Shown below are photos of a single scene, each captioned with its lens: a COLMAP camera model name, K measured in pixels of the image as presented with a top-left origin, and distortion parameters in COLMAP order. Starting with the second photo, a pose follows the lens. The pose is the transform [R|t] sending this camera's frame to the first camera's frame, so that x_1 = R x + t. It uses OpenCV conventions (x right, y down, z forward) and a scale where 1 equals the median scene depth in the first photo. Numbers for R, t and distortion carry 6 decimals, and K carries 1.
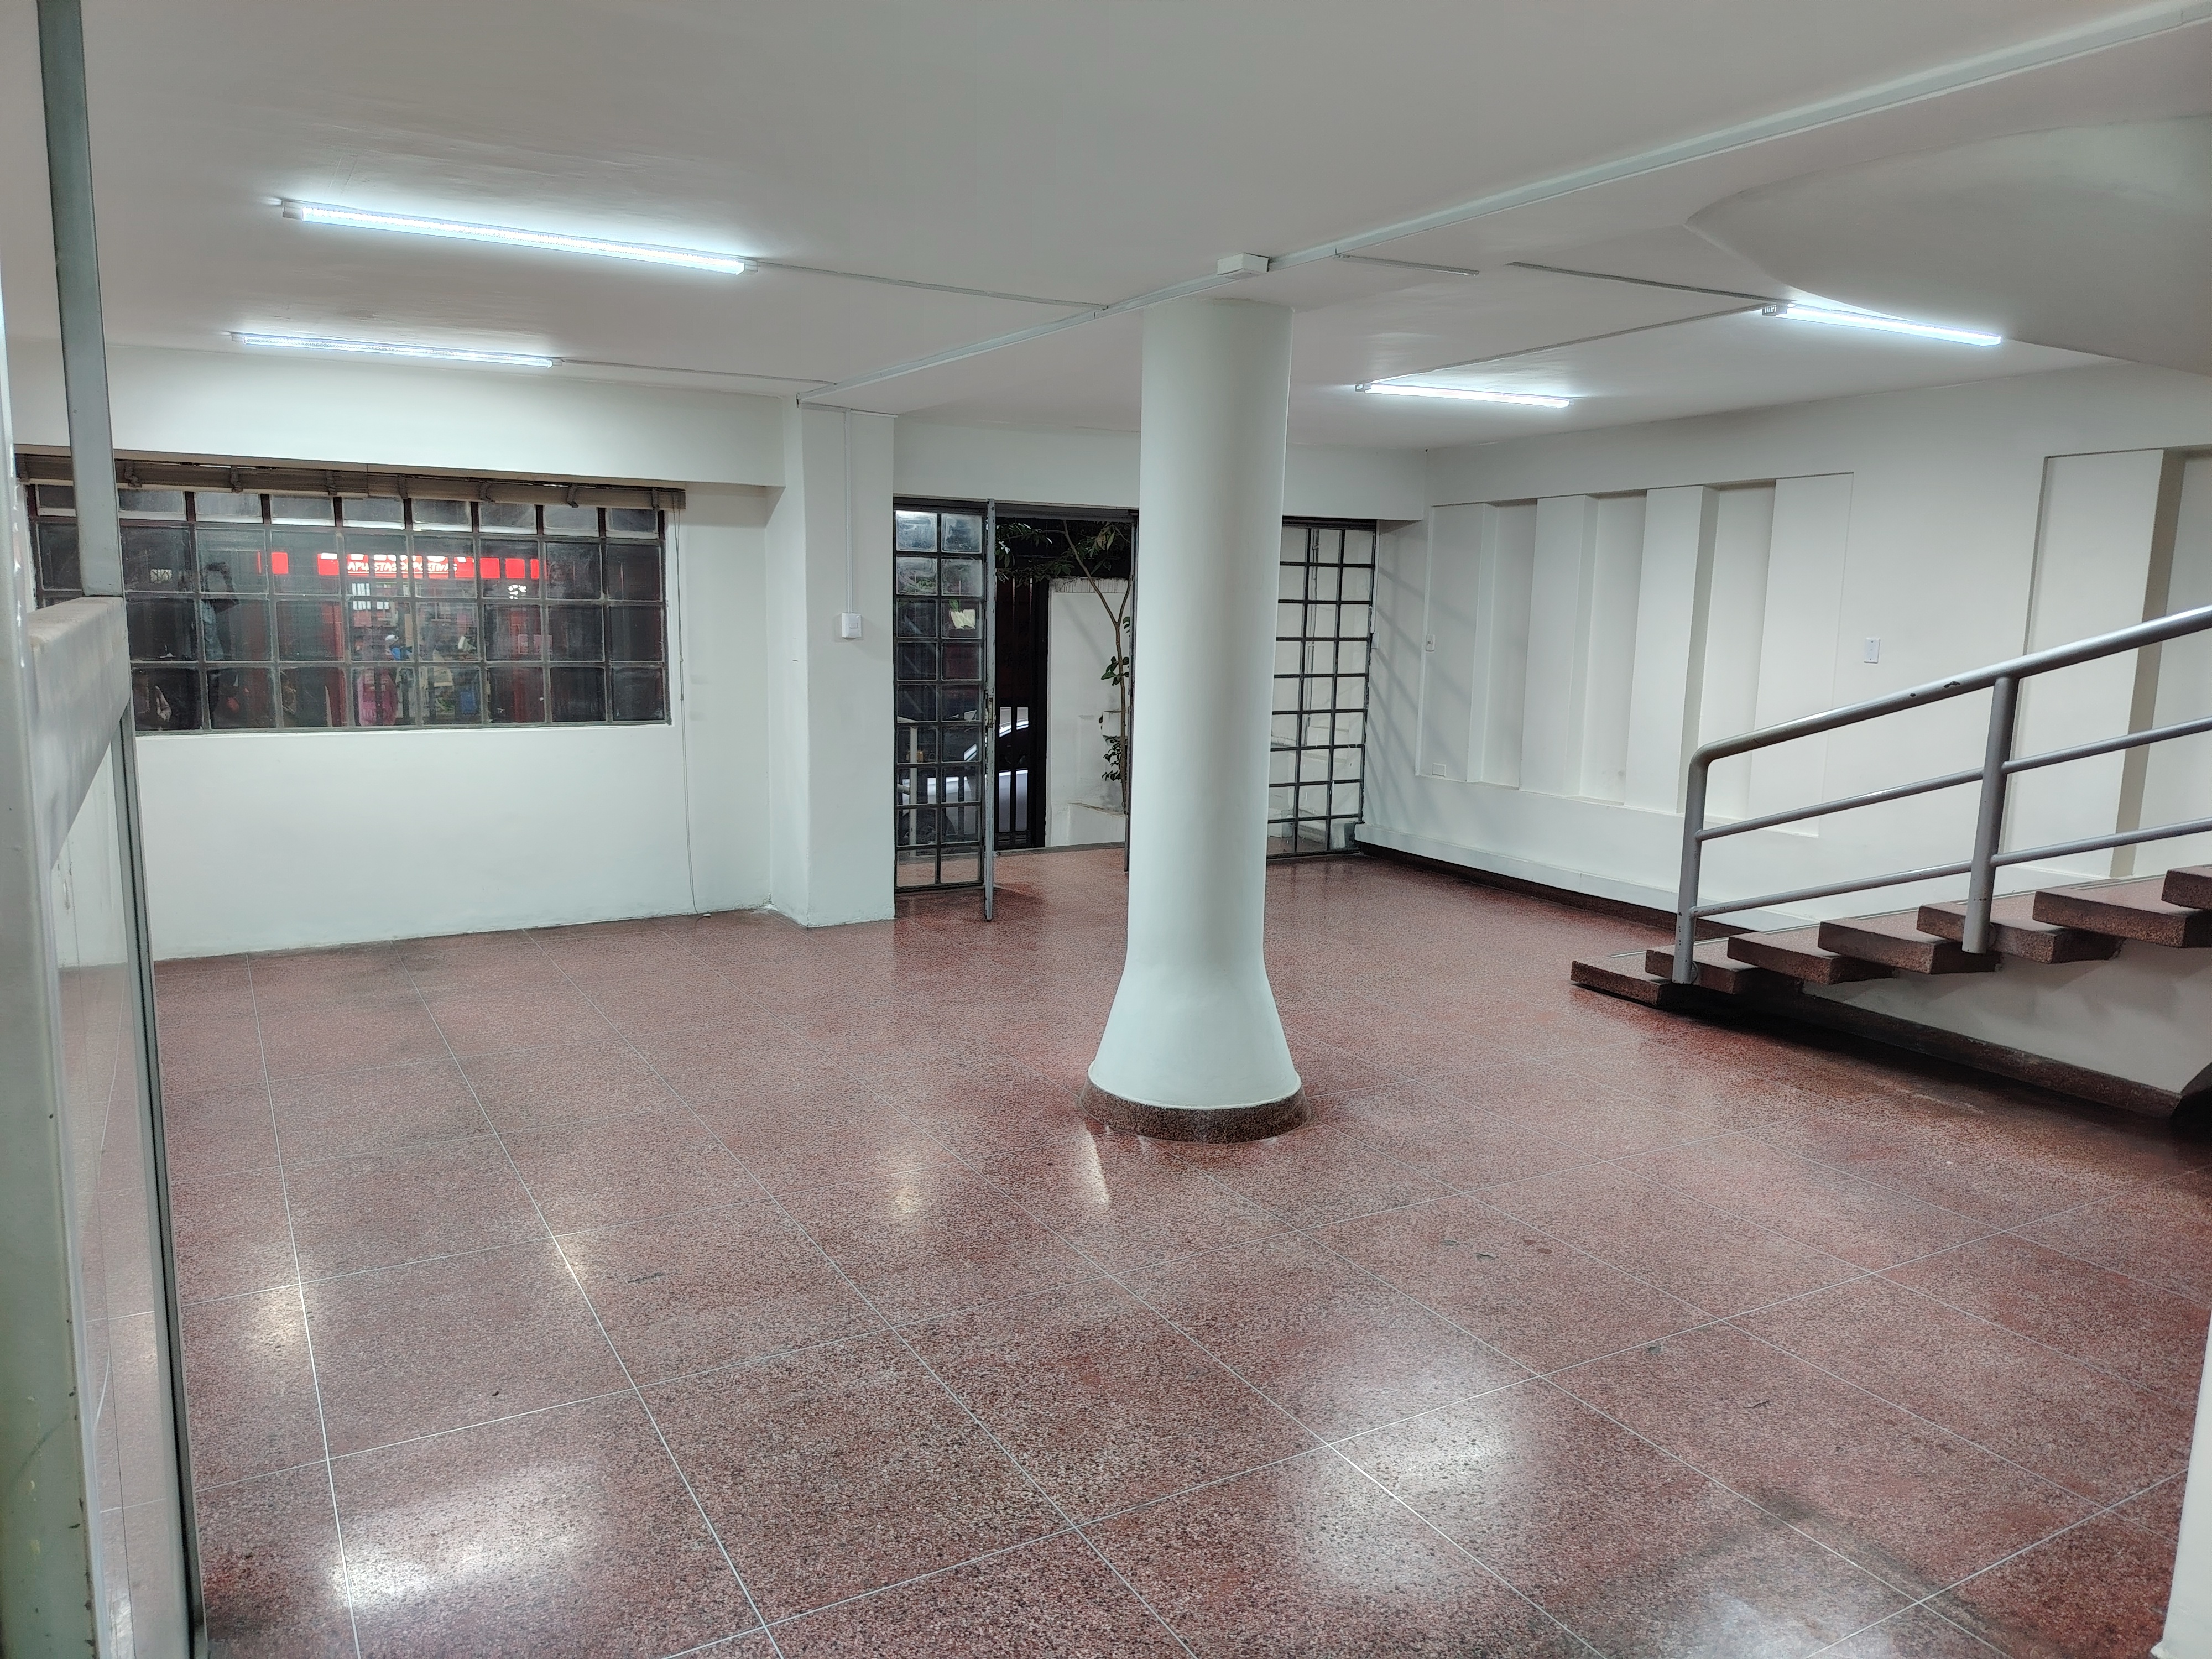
lens RADIAL K [[1535.6, 0, 1099.9], [0, 1535.6, 832.7], [0, 0, 1]] dist [0.071895, -0.096227]
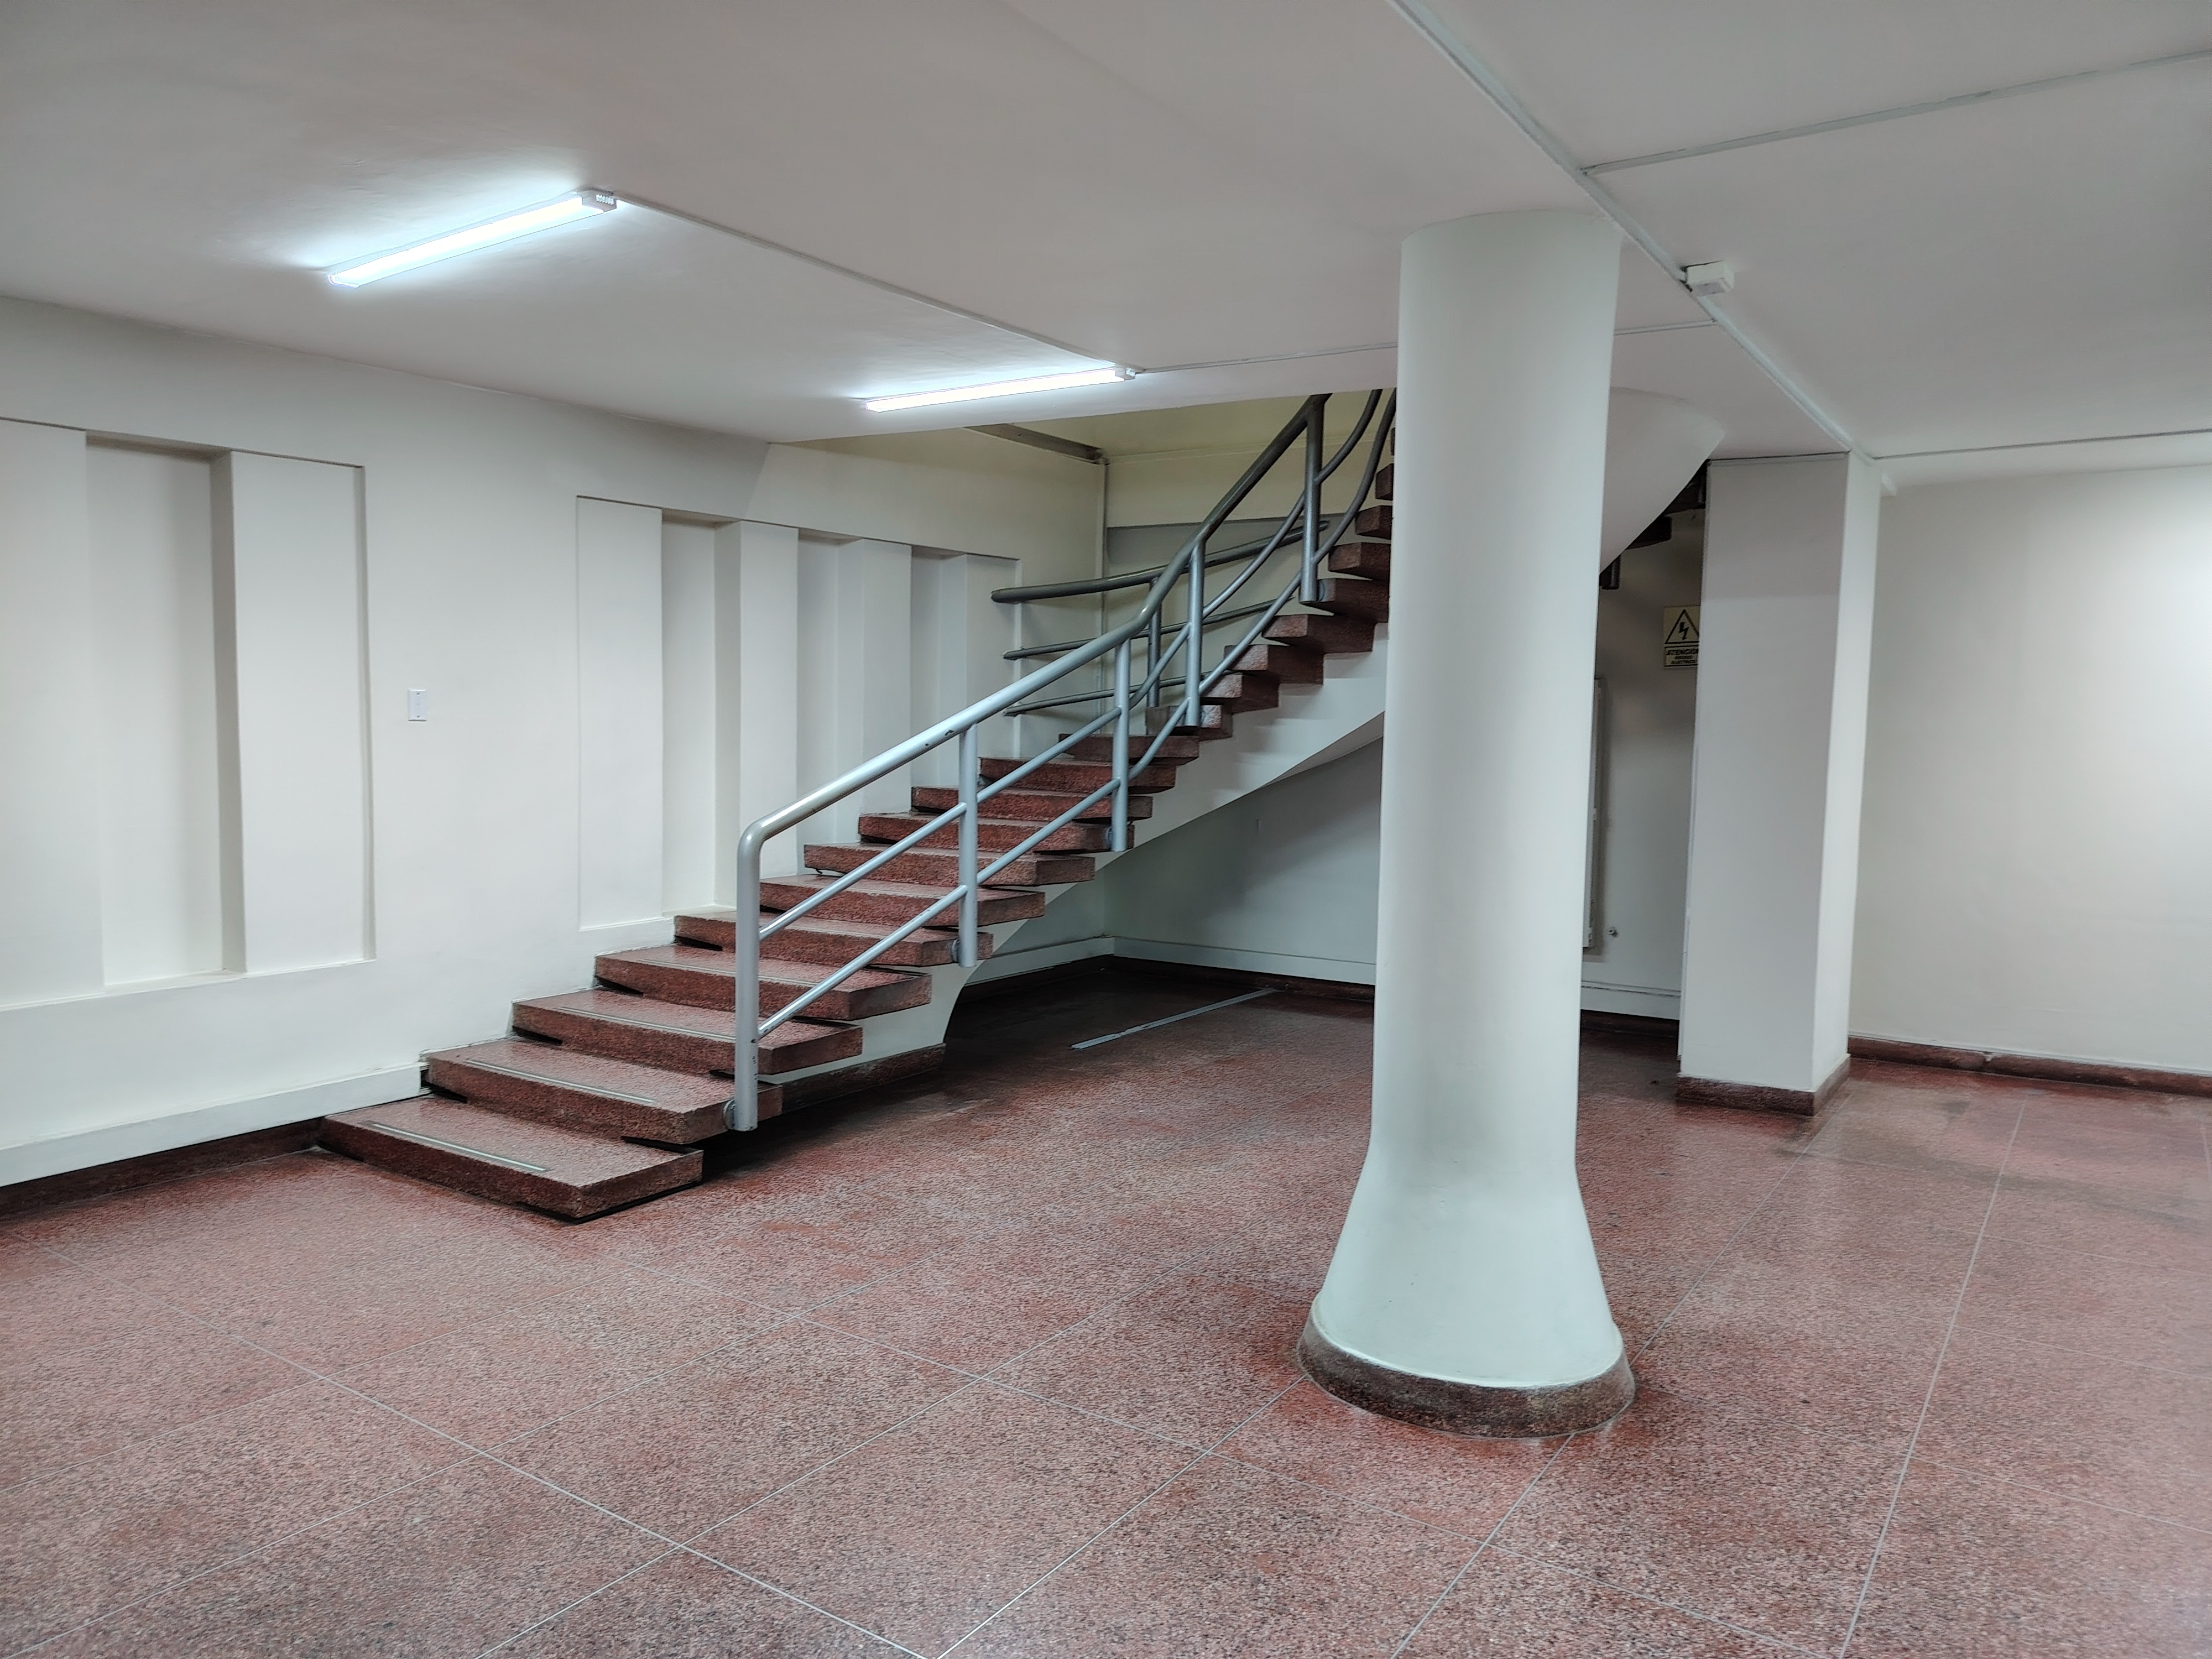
lens RADIAL K [[1535.6, 0, 1099.9], [0, 1535.6, 832.7], [0, 0, 1]] dist [0.071895, -0.096227]
pose [[-0.431805, -0.098320, 0.896592, -0.441026], [0.115571, 0.979816, 0.163107, -0.178172], [-0.894532, 0.174051, -0.411727, 1.299520]]
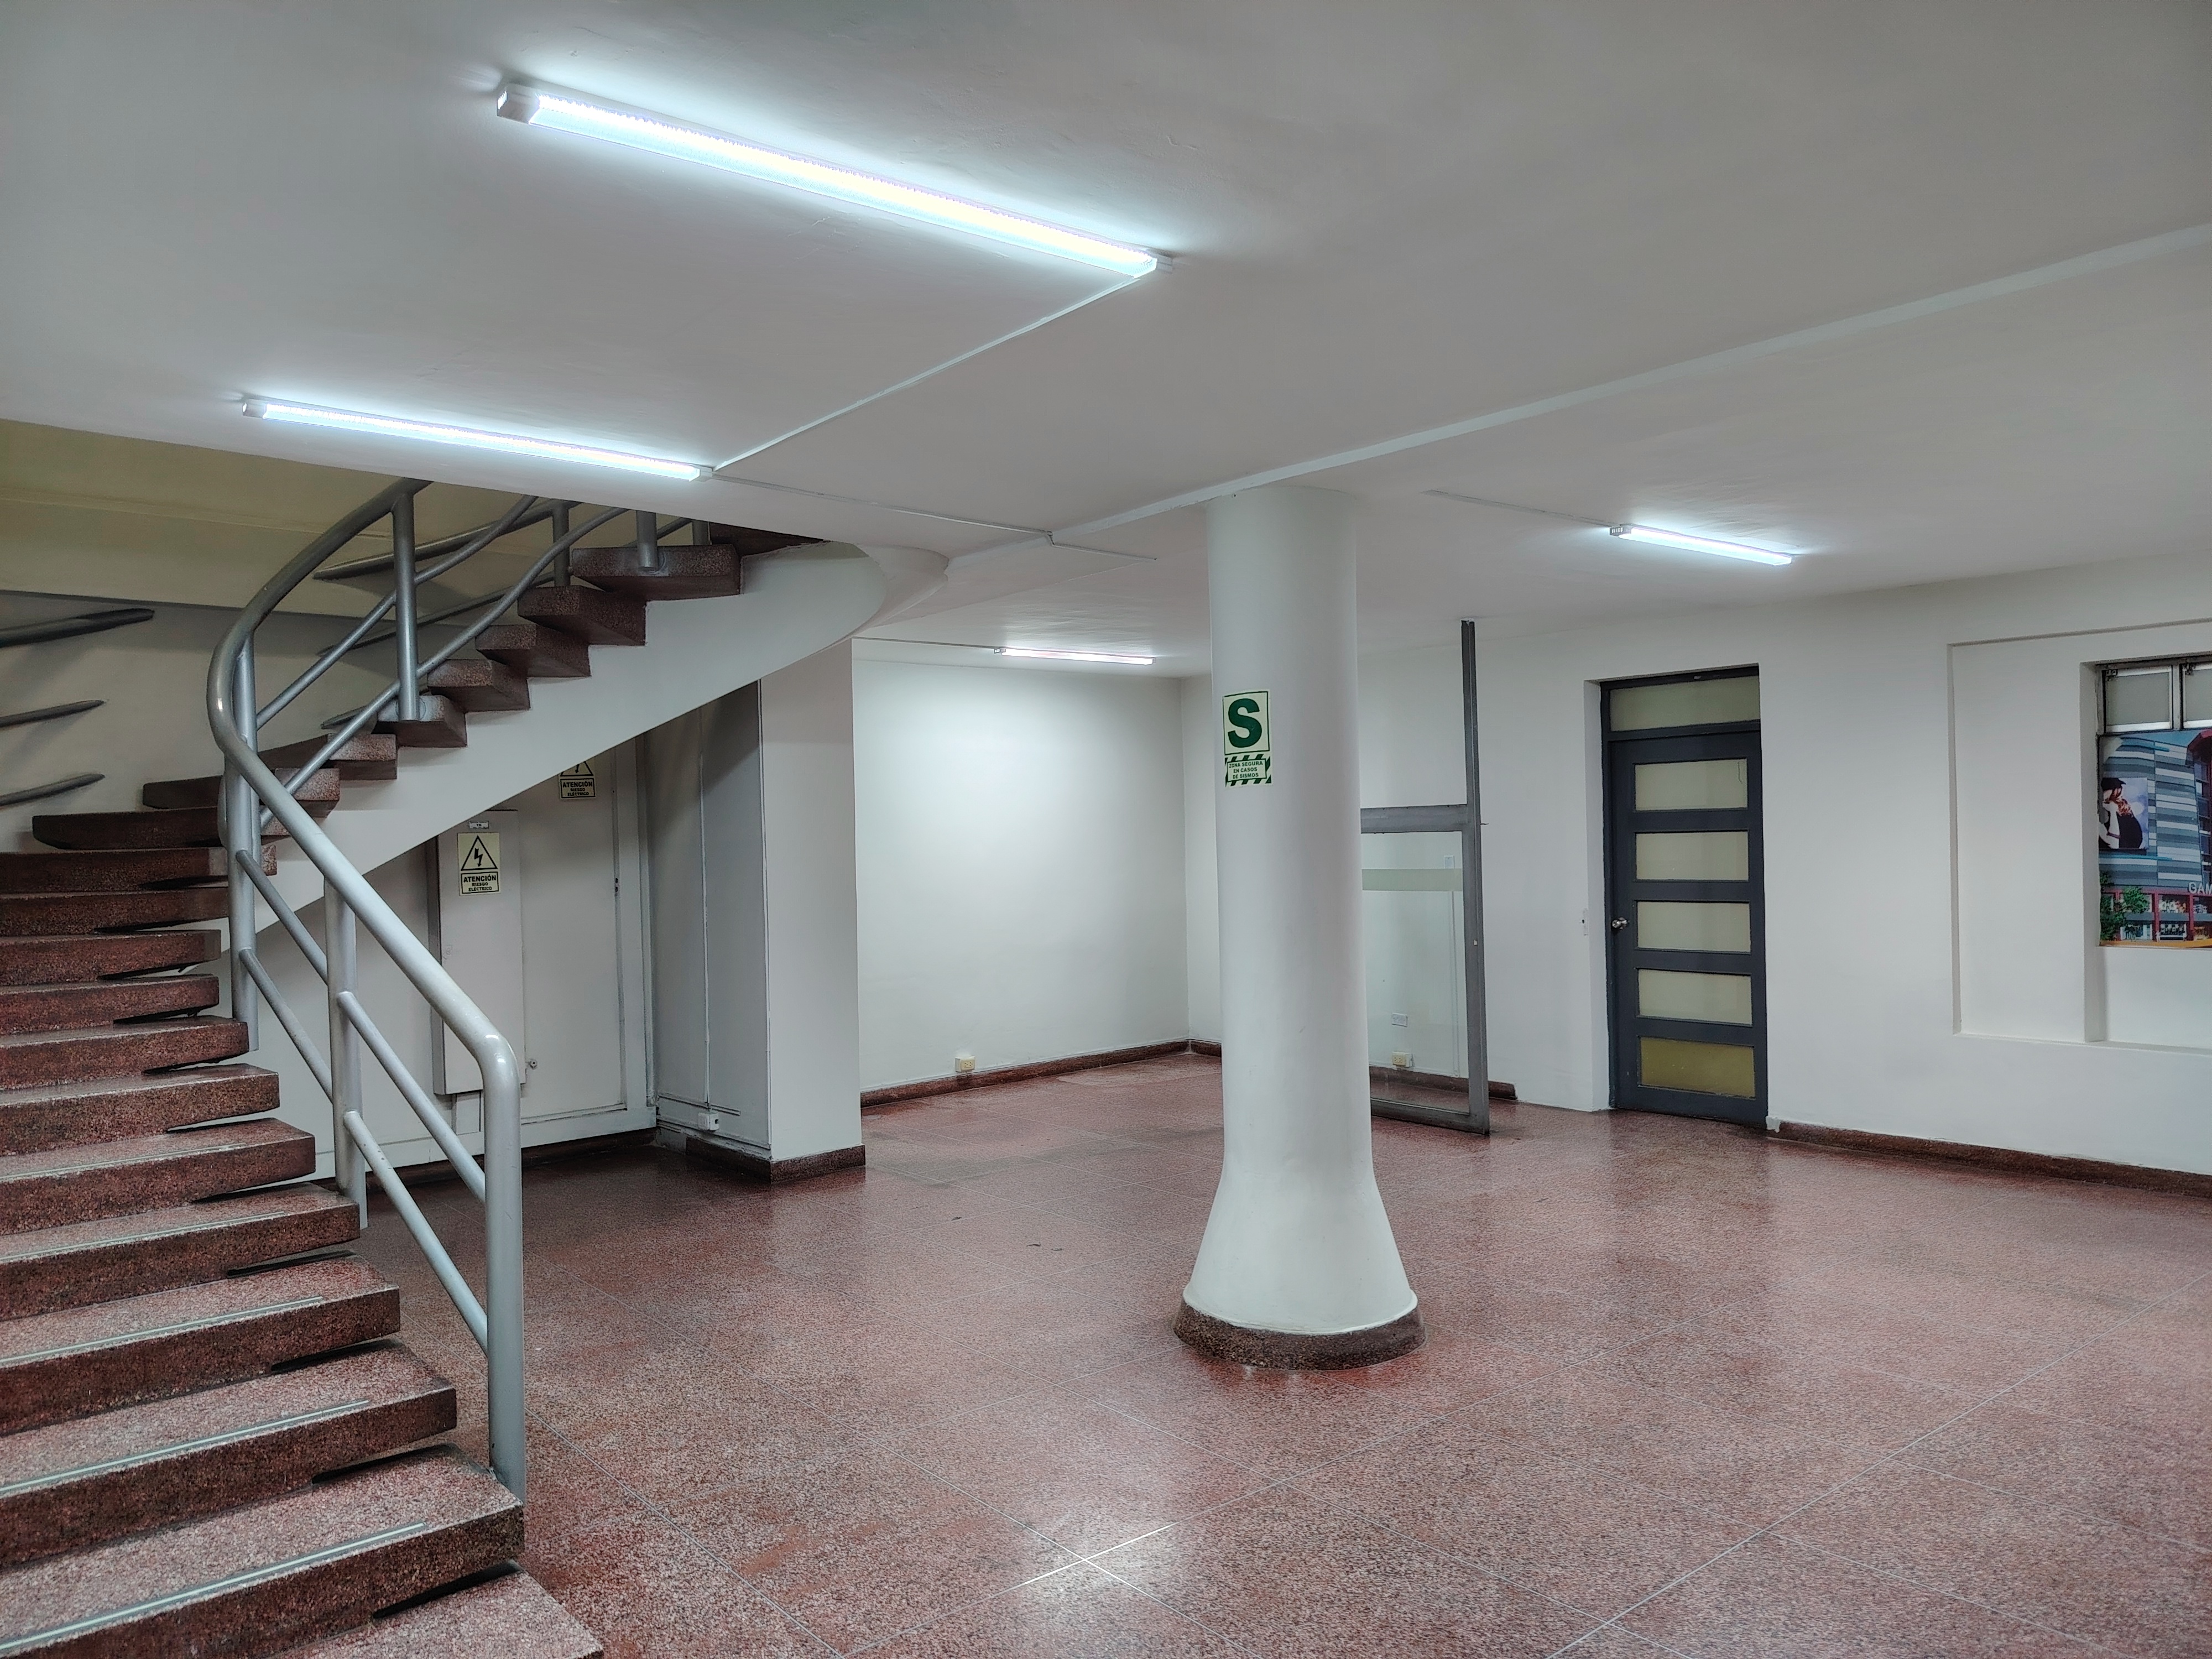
lens RADIAL K [[1535.6, 0, 1099.9], [0, 1535.6, 832.7], [0, 0, 1]] dist [0.071895, -0.096227]
pose [[-0.987667, -0.002509, -0.156552, 0.303881], [-0.026760, 0.987865, 0.152992, -0.236616], [0.154268, 0.155295, -0.975748, 1.713704]]
